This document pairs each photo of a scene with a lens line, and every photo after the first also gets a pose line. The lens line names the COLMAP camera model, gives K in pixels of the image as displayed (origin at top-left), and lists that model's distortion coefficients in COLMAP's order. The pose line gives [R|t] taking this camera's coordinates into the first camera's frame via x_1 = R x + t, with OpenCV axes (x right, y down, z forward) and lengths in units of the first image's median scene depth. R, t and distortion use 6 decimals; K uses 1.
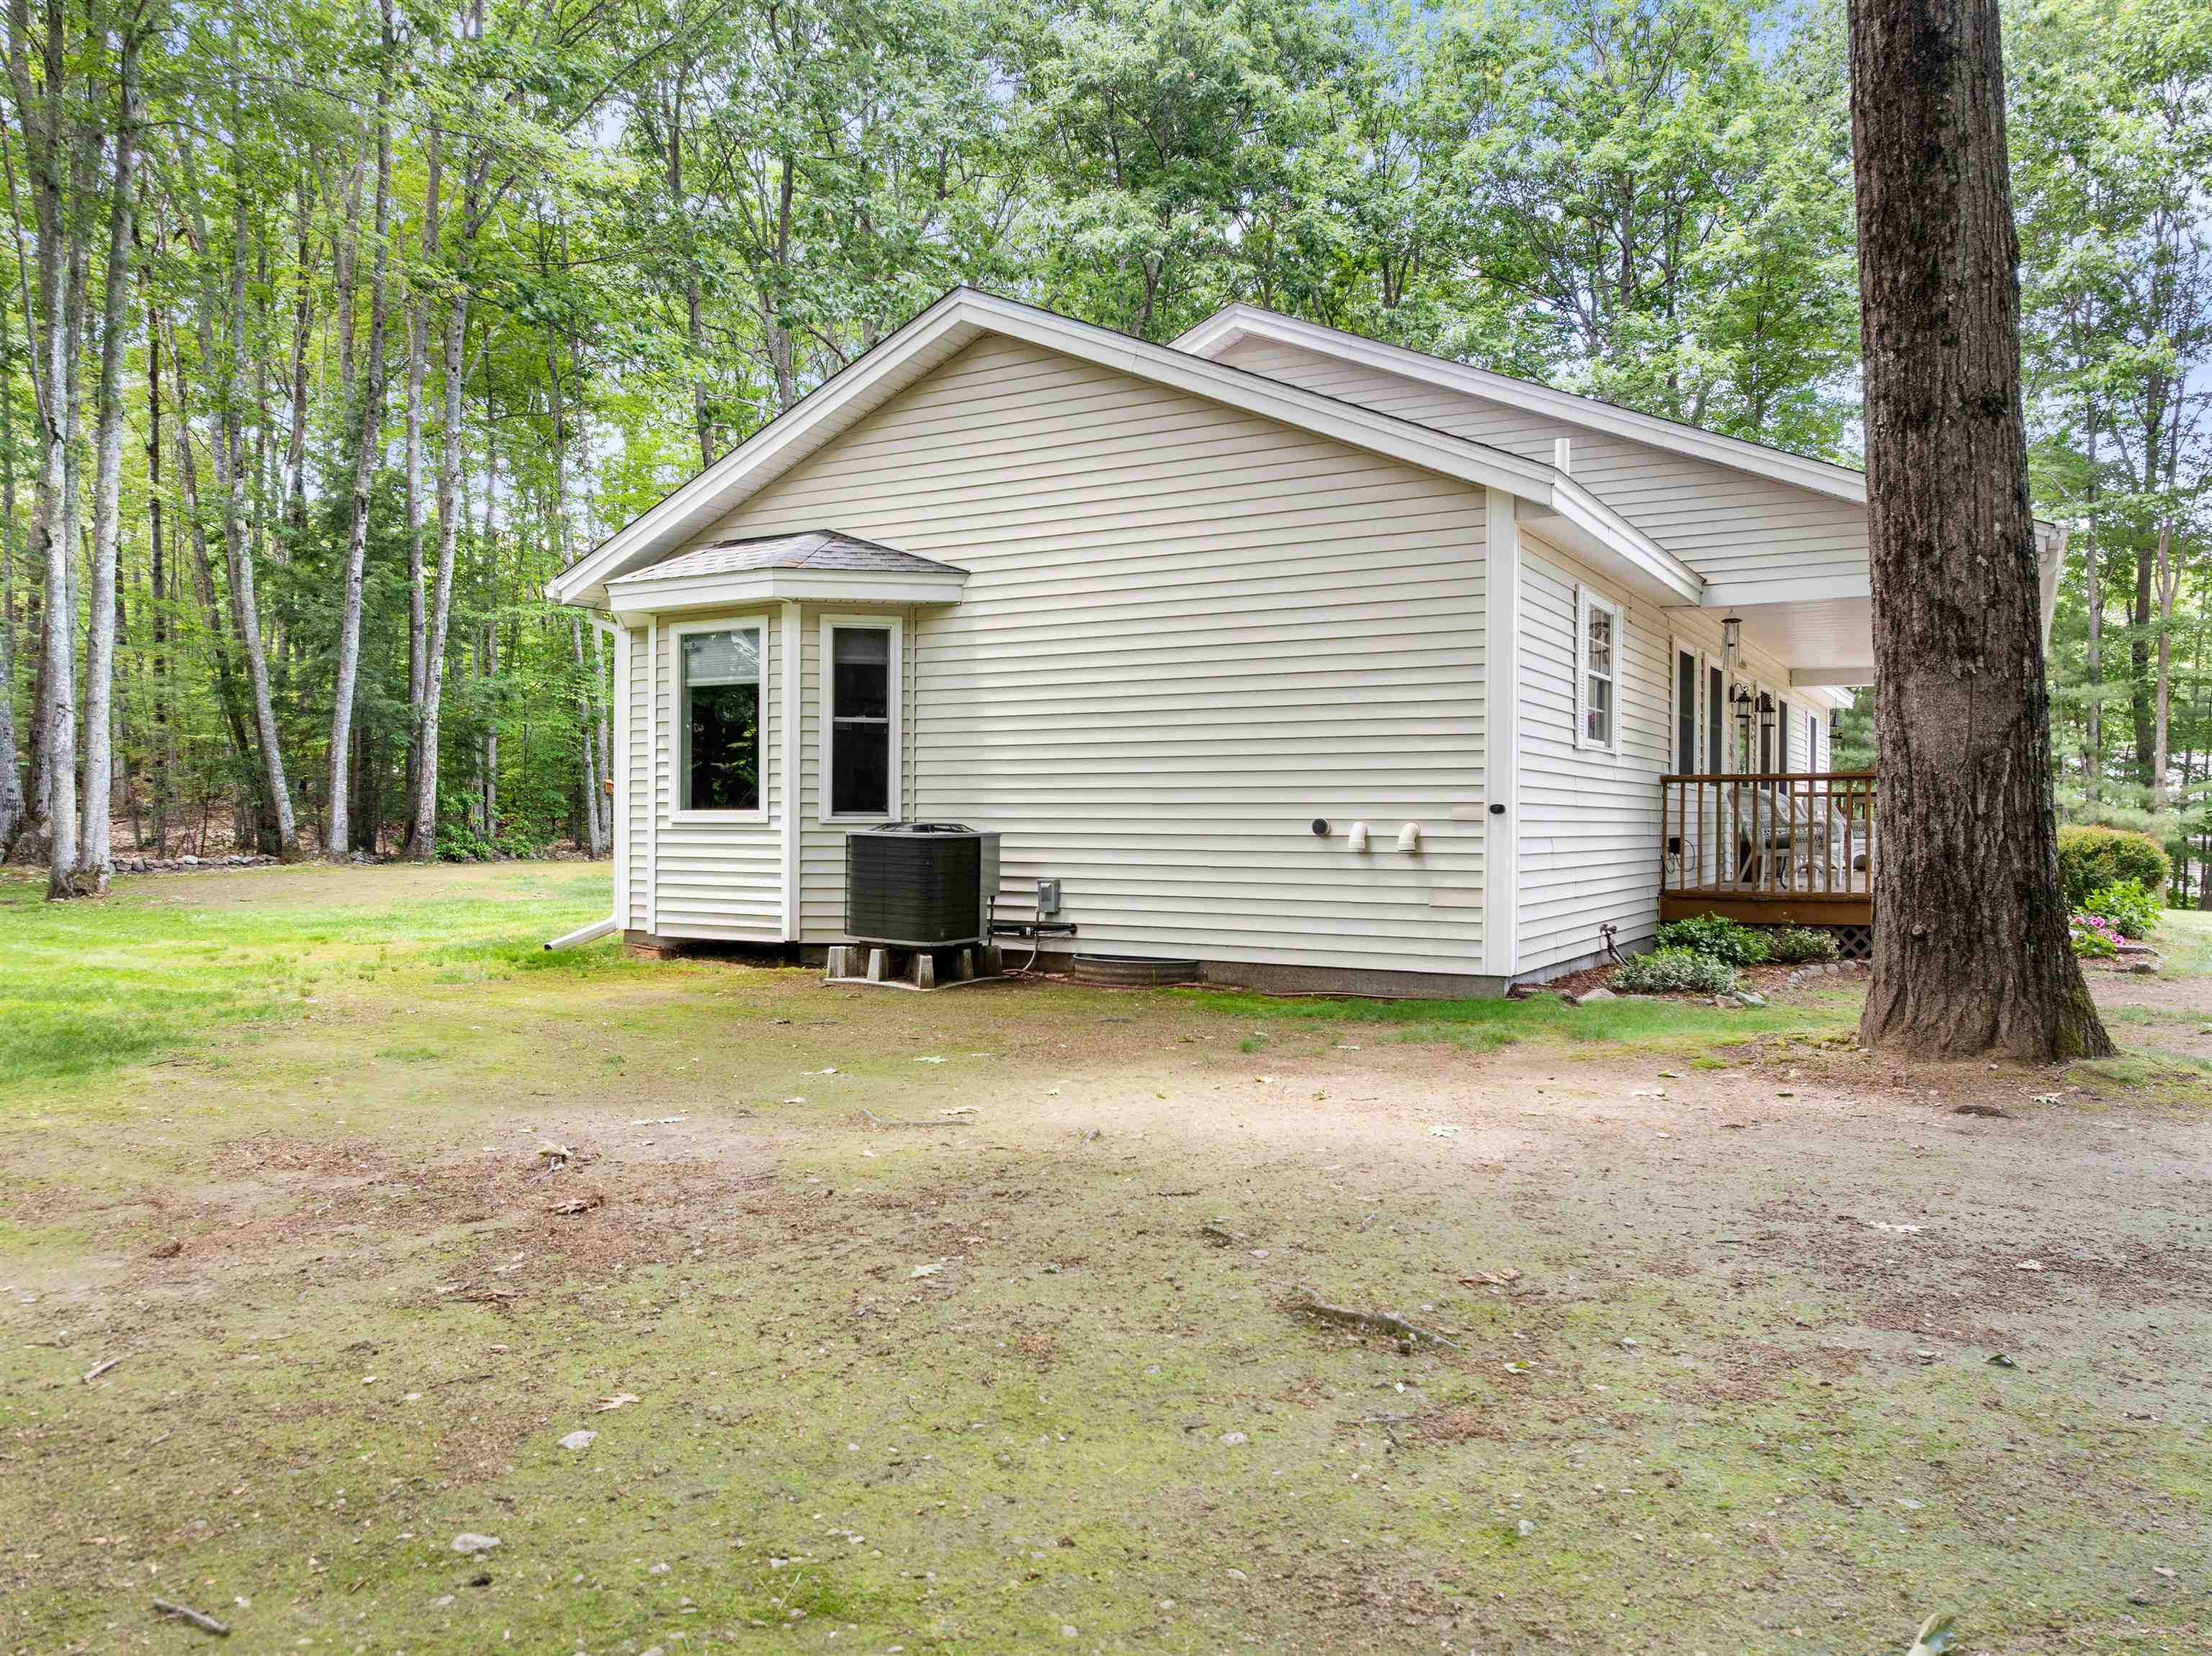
lens RADIAL K [[1579.2, 0, 1110.0], [0, 1579.2, 825.9], [0, 0, 1]] dist [-0.052177, 0.018784]
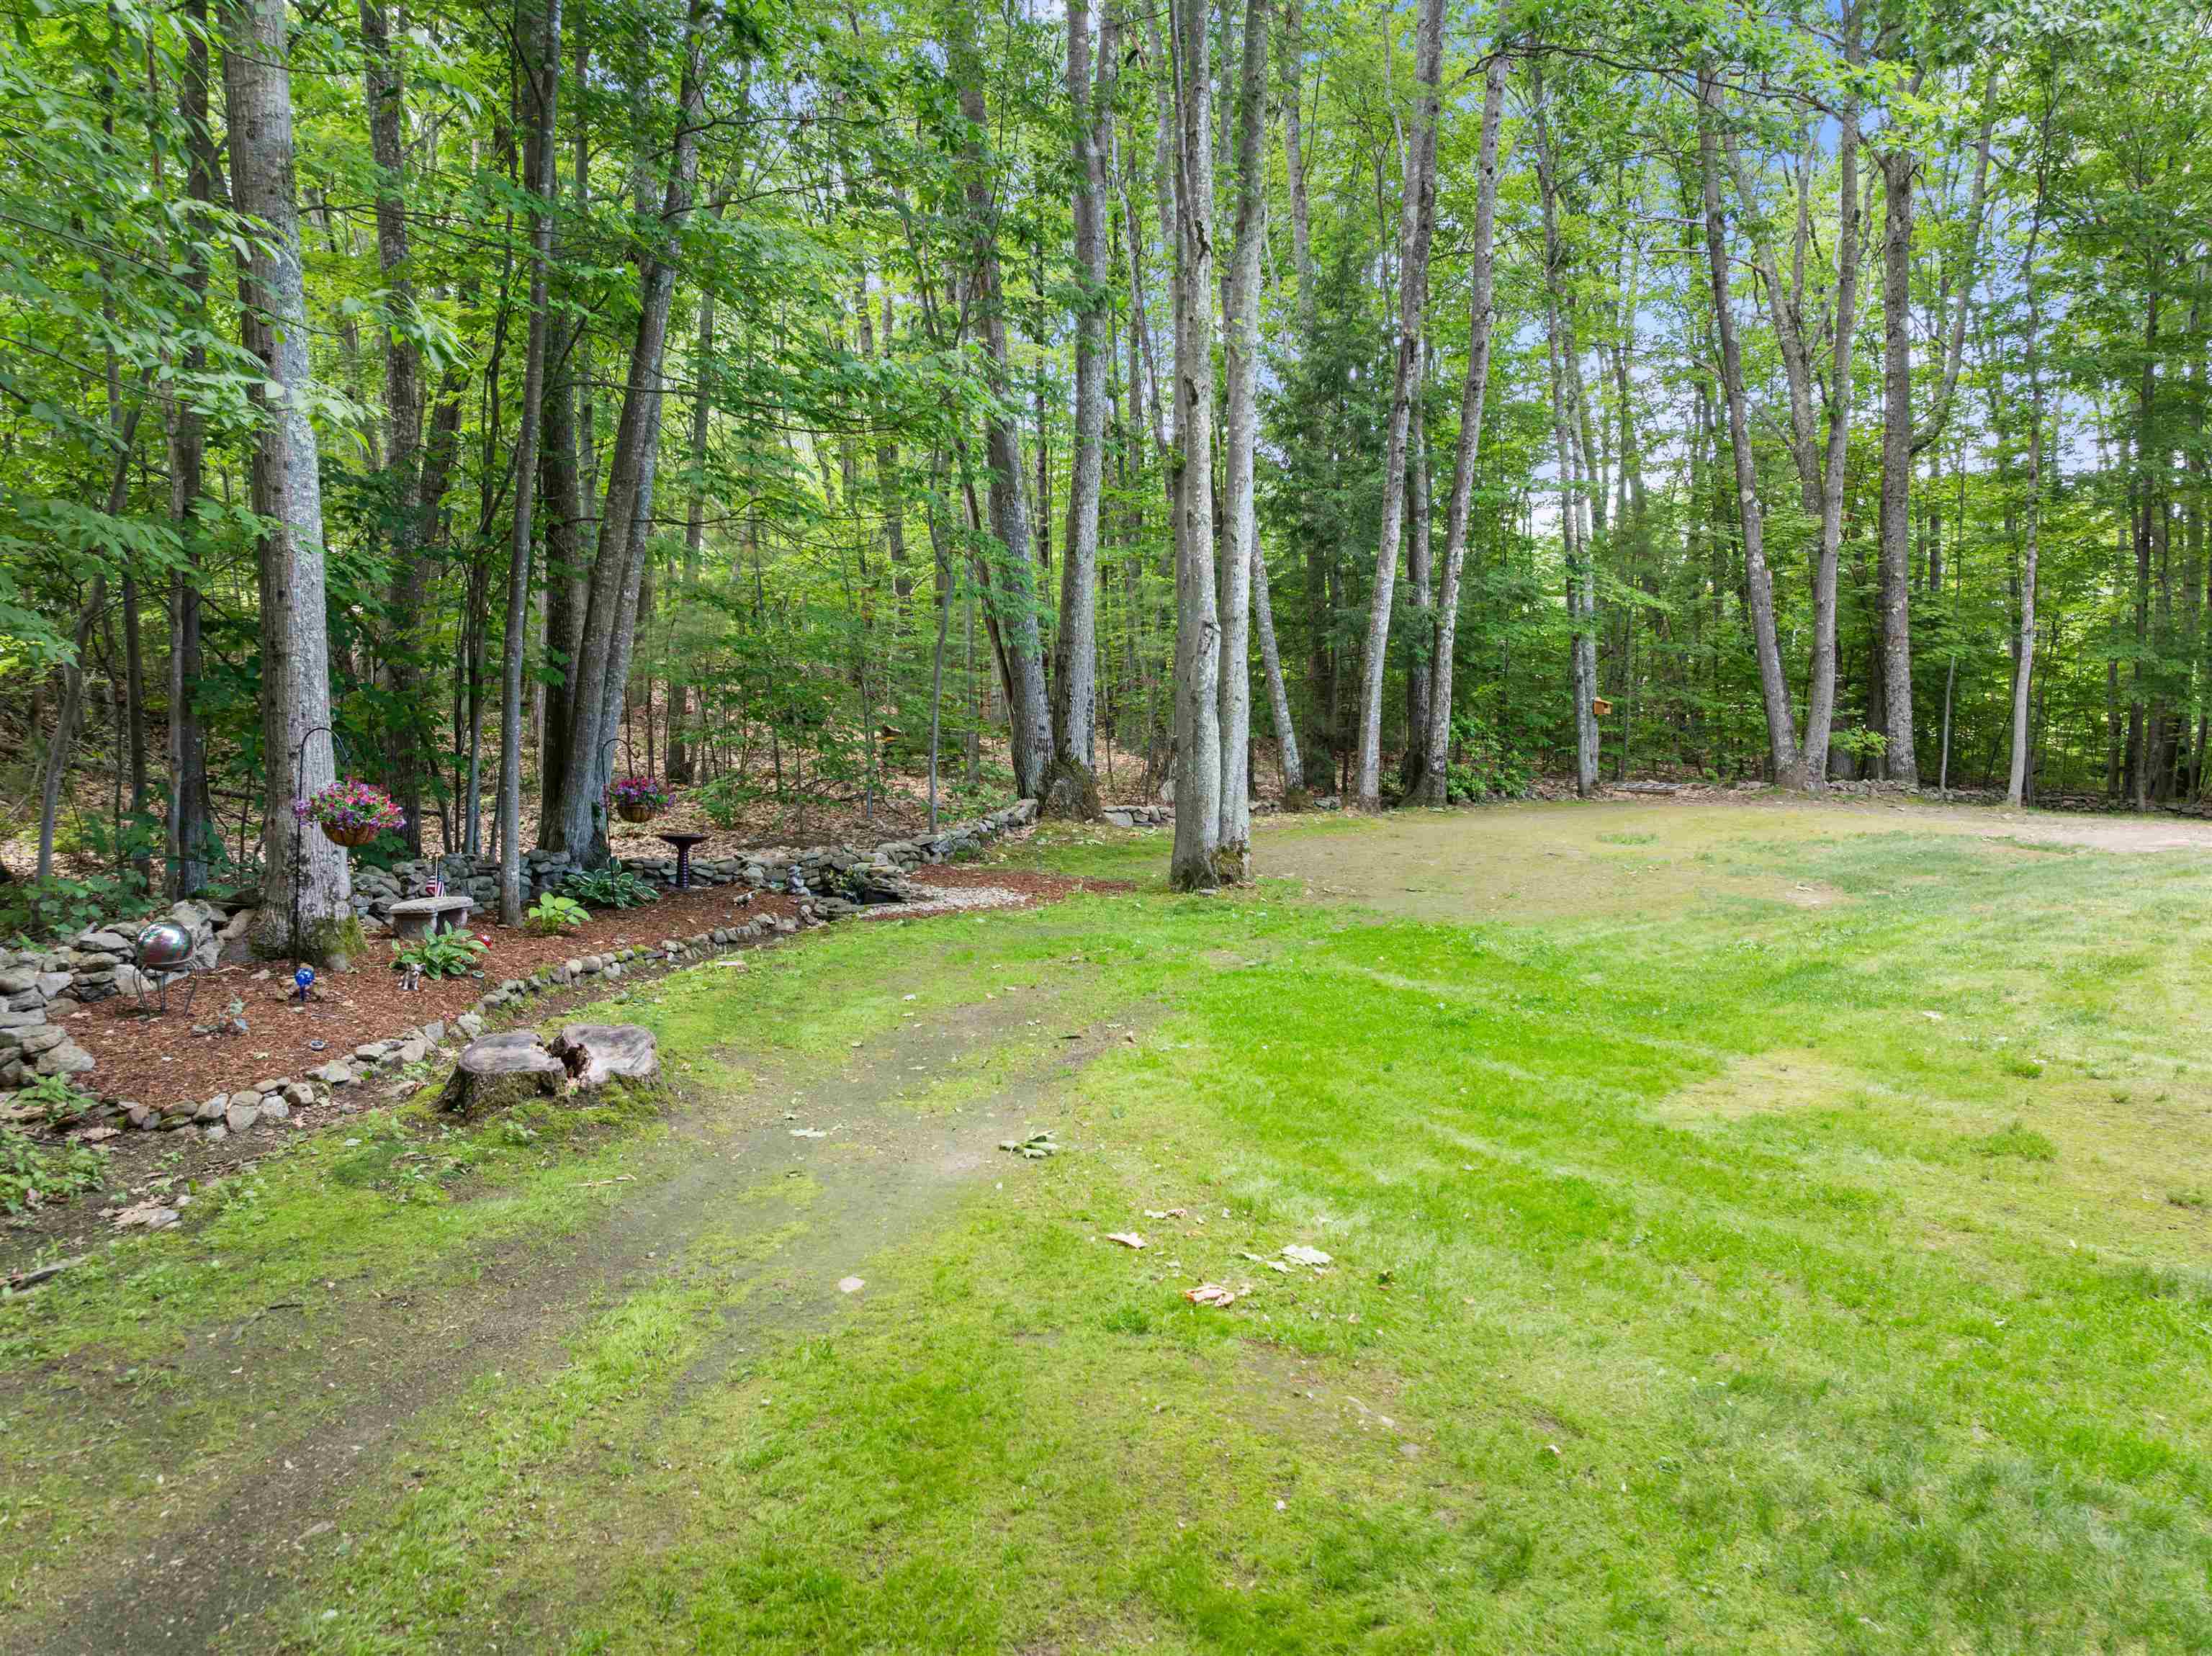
lens RADIAL K [[1579.2, 0, 1106.6], [0, 1579.2, 824.9], [0, 0, 1]] dist [-0.052177, 0.018784]
pose [[0.920445, 0.023555, -0.390162, -0.278967], [0.002334, 0.997834, 0.065747, -0.021182], [0.390866, -0.061427, 0.918396, 0.191639]]
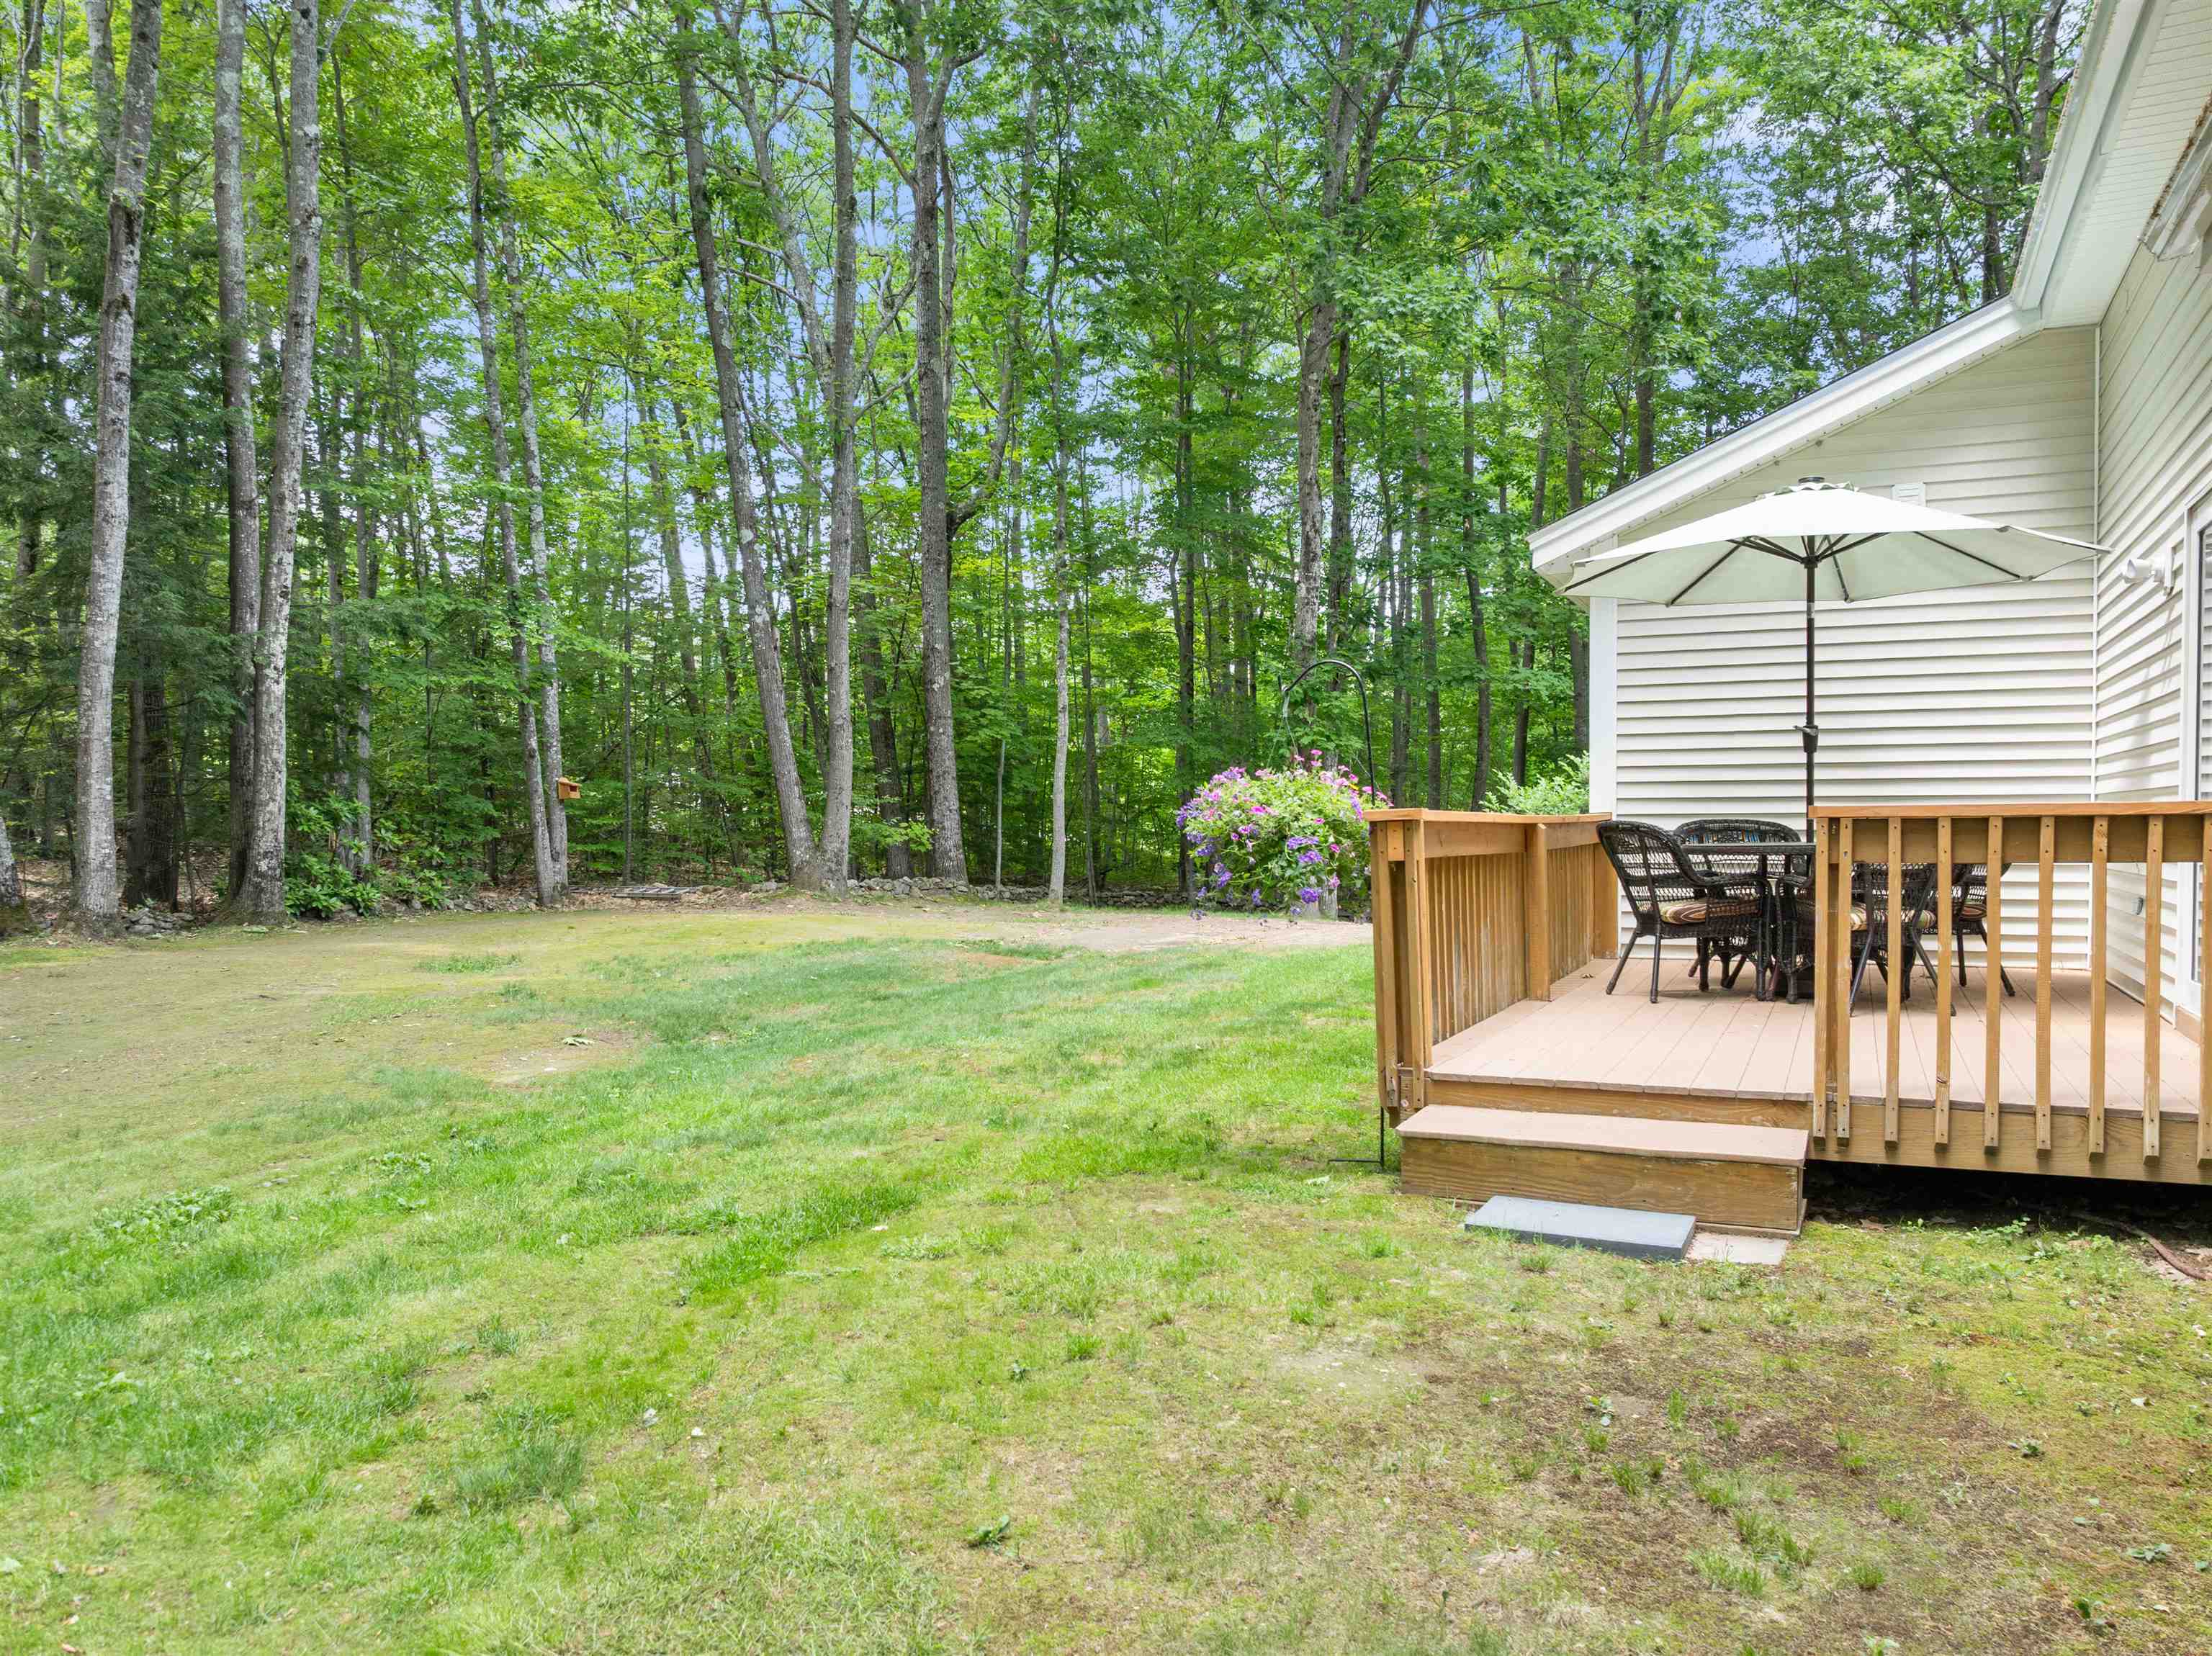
lens RADIAL K [[1579.2, 0, 1101.2], [0, 1579.2, 900.7], [0, 0, 1]] dist [-0.052177, 0.018784]
pose [[0.995596, -0.011512, 0.093033, -0.194576], [0.007501, 0.999032, 0.043355, -0.007223], [-0.093442, -0.042466, 0.994719, 0.421069]]
